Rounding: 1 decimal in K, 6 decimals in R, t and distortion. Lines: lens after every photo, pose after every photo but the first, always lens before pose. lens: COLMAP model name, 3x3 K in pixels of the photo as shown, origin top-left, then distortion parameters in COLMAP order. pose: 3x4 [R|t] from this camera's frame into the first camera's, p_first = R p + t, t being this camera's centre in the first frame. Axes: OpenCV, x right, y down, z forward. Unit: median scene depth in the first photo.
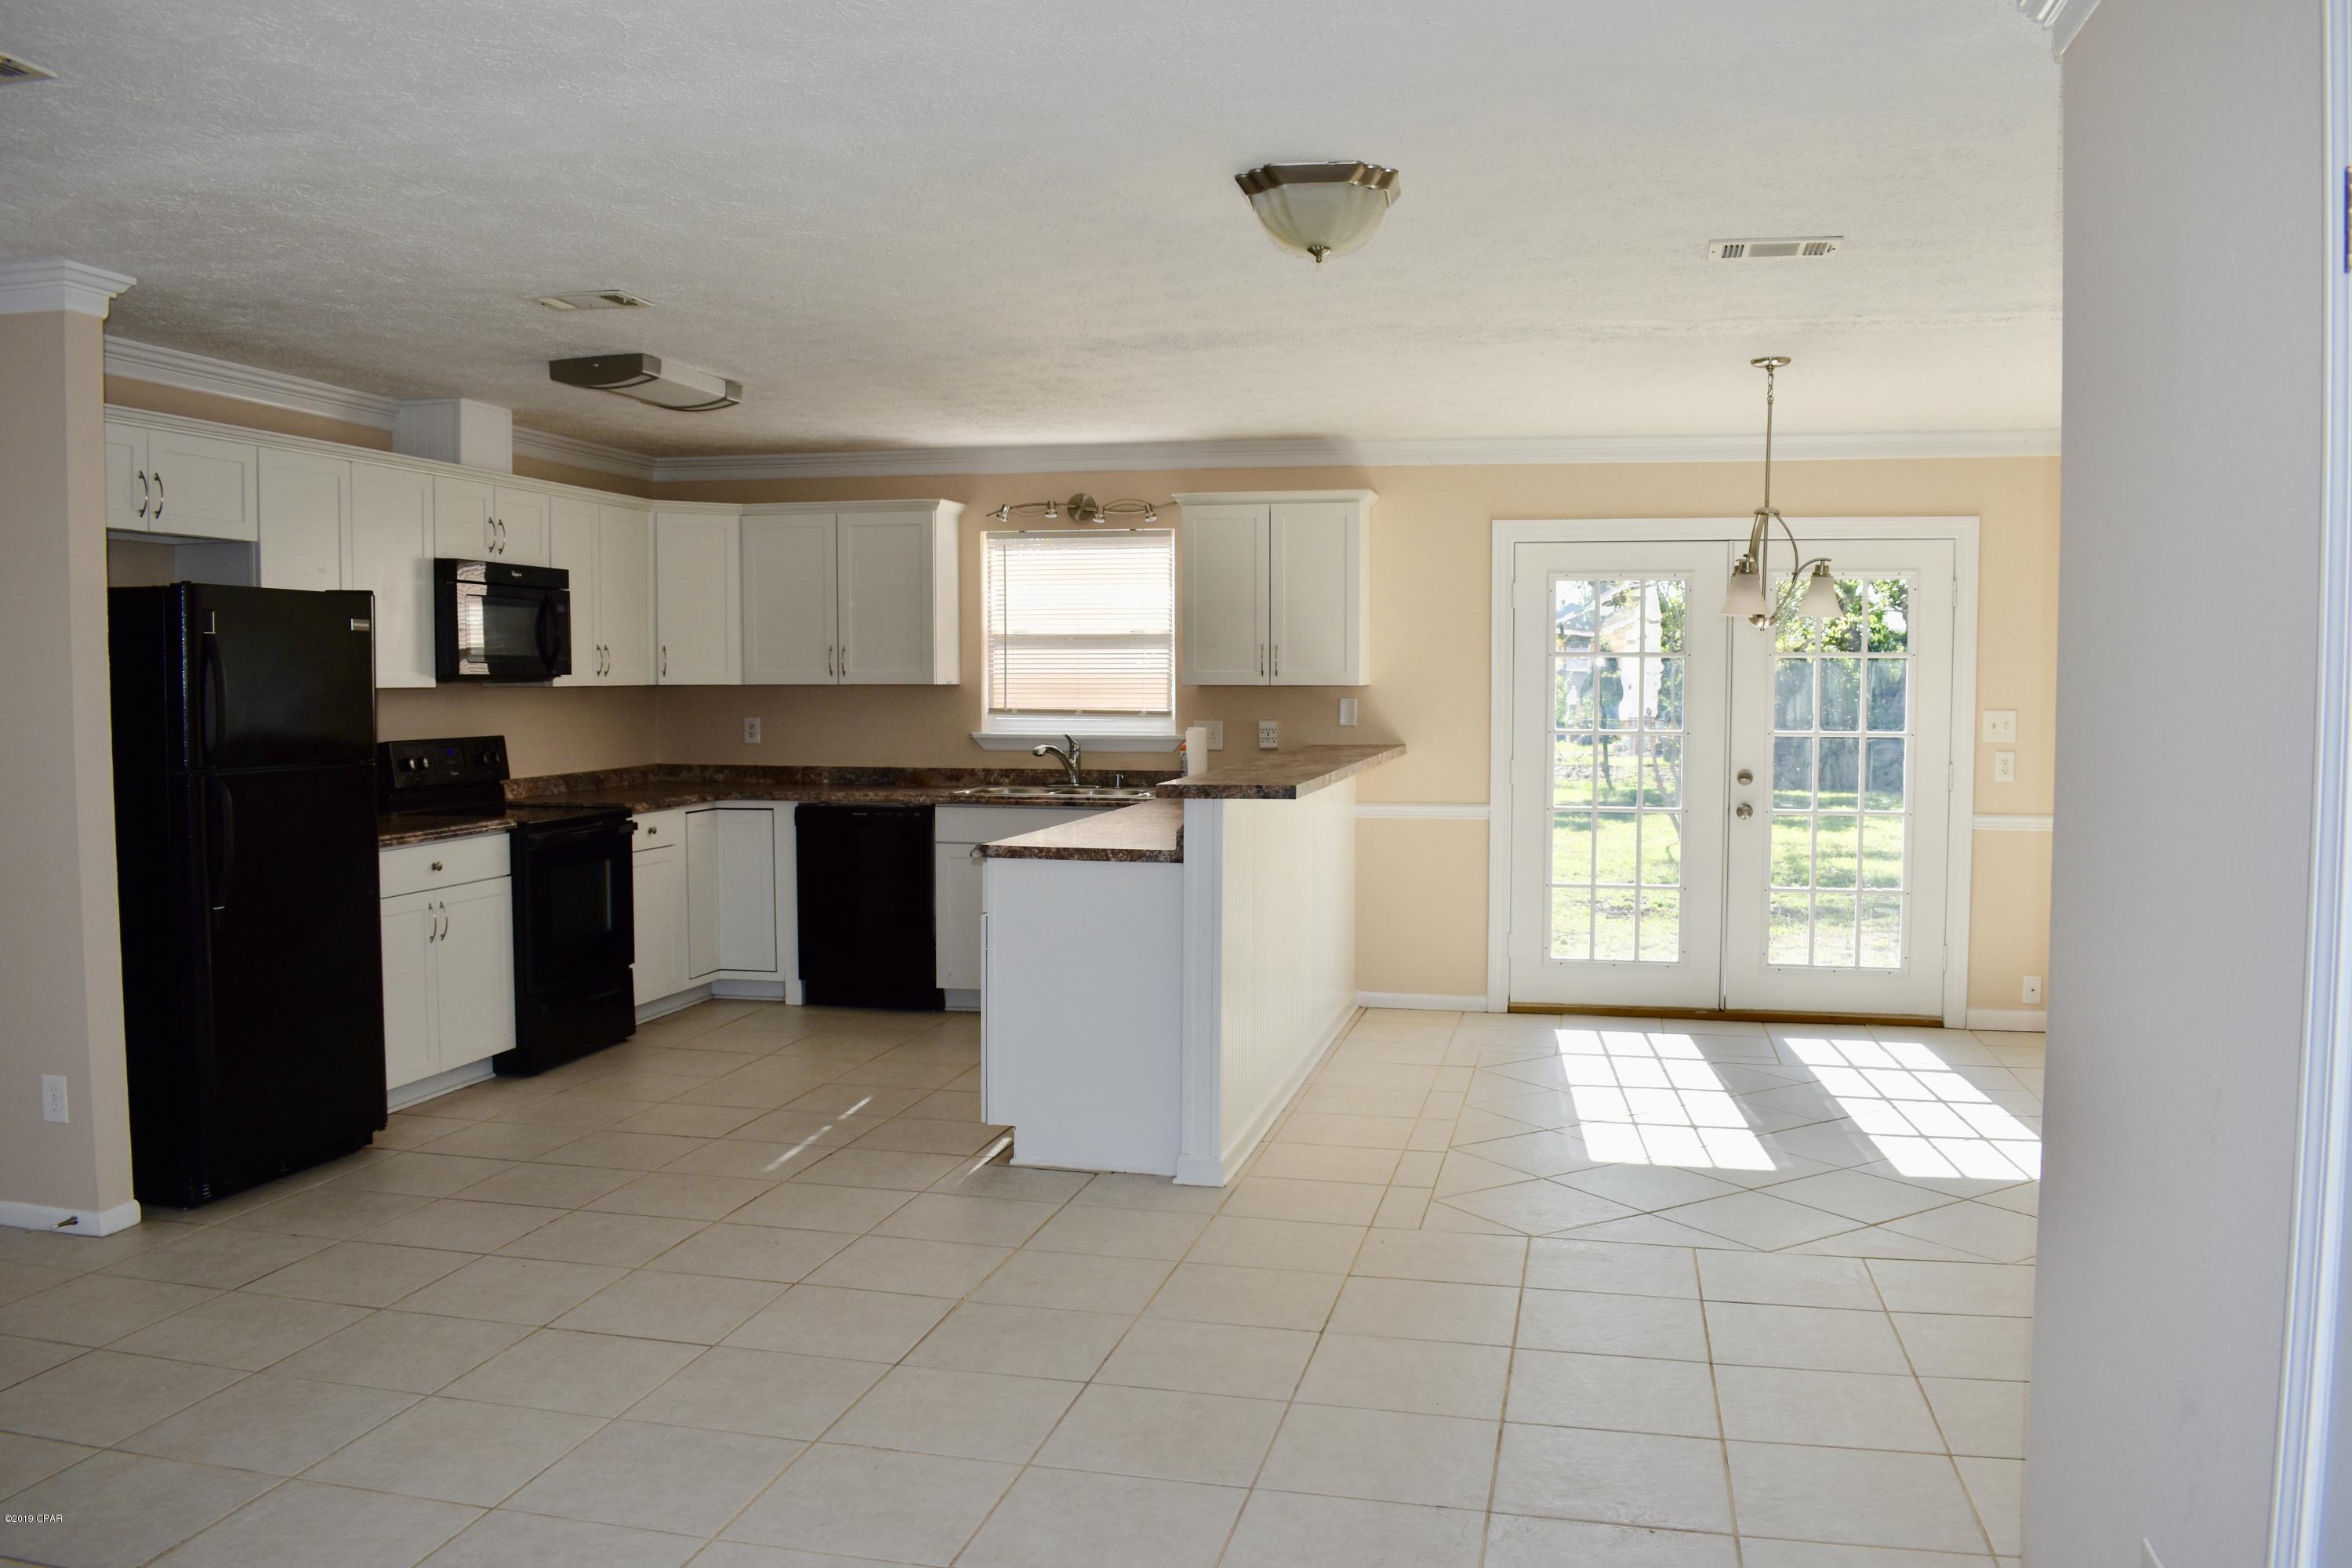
lens RADIAL K [[1871.0, 0, 1176.0], [0, 1871.0, 789.6], [0, 0, 1]] dist [-0.096164, 0.034020]
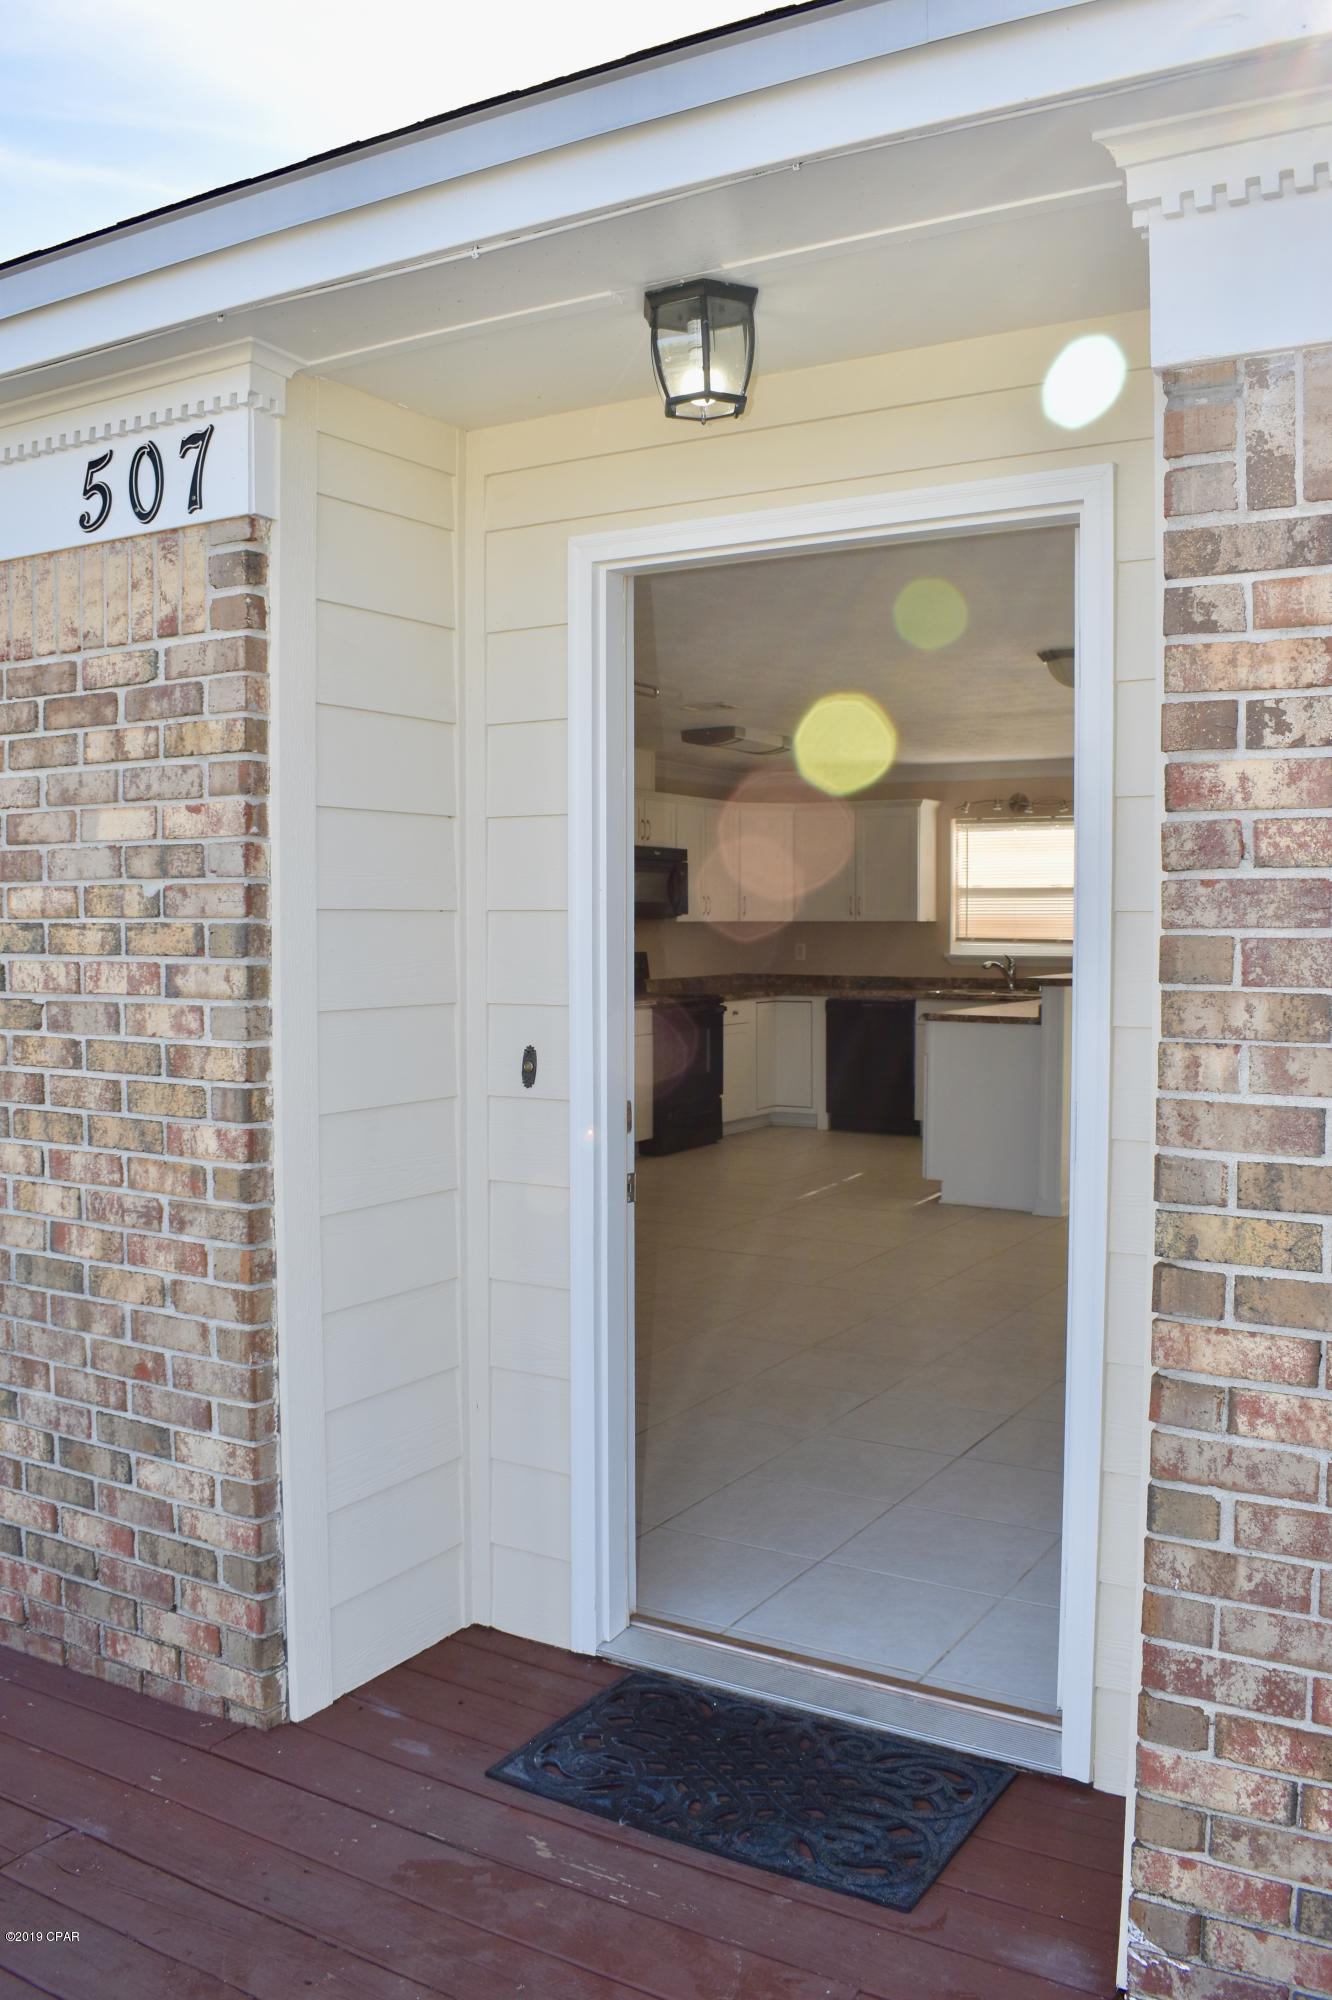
lens RADIAL K [[1591.0, 0, 672.1], [0, 1591.0, 999.2], [0, 0, 1]] dist [-0.096164, 0.034020]
pose [[0.951800, 0.014117, -0.306395, 0.077461], [-0.017108, 0.999829, -0.007078, 0.019907], [0.306243, 0.011979, 0.951878, -0.290963]]
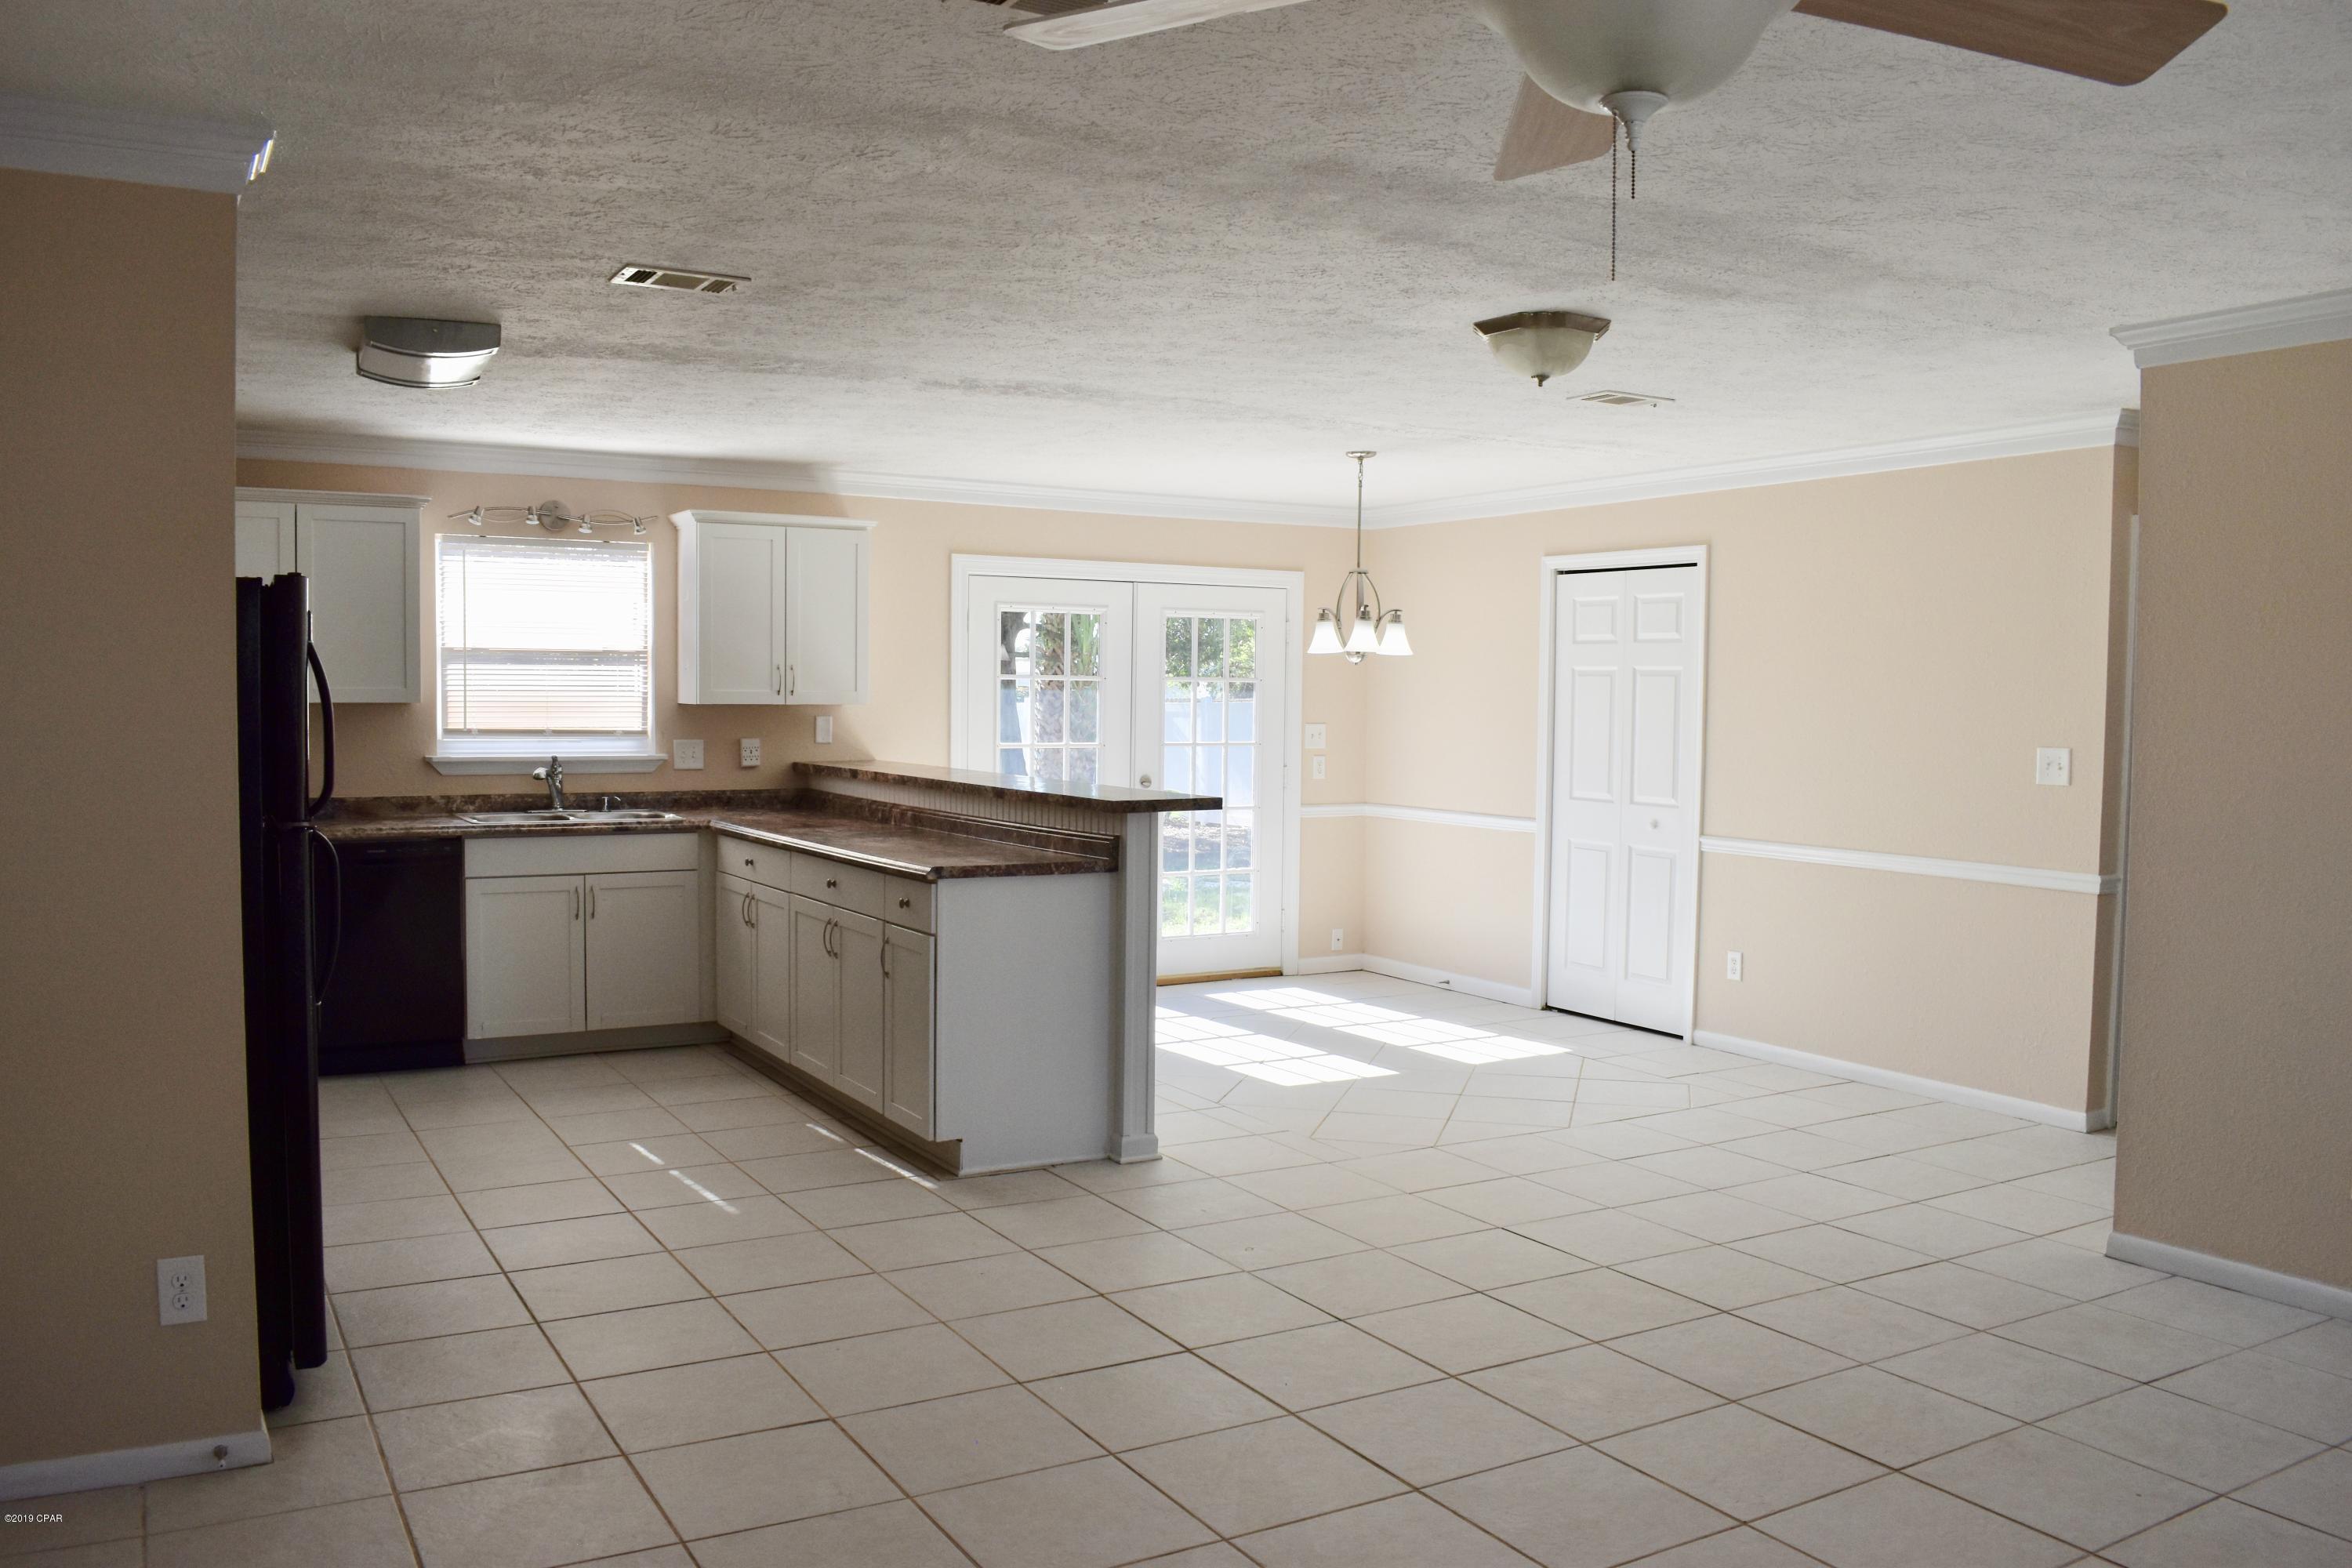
lens RADIAL K [[1871.0, 0, 1144.5], [0, 1871.0, 779.2], [0, 0, 1]] dist [-0.096164, 0.034020]
pose [[0.728047, -0.026935, 0.684998, -0.495130], [0.032244, 0.999467, 0.005030, -0.013649], [-0.684769, 0.018425, 0.728528, 0.125120]]
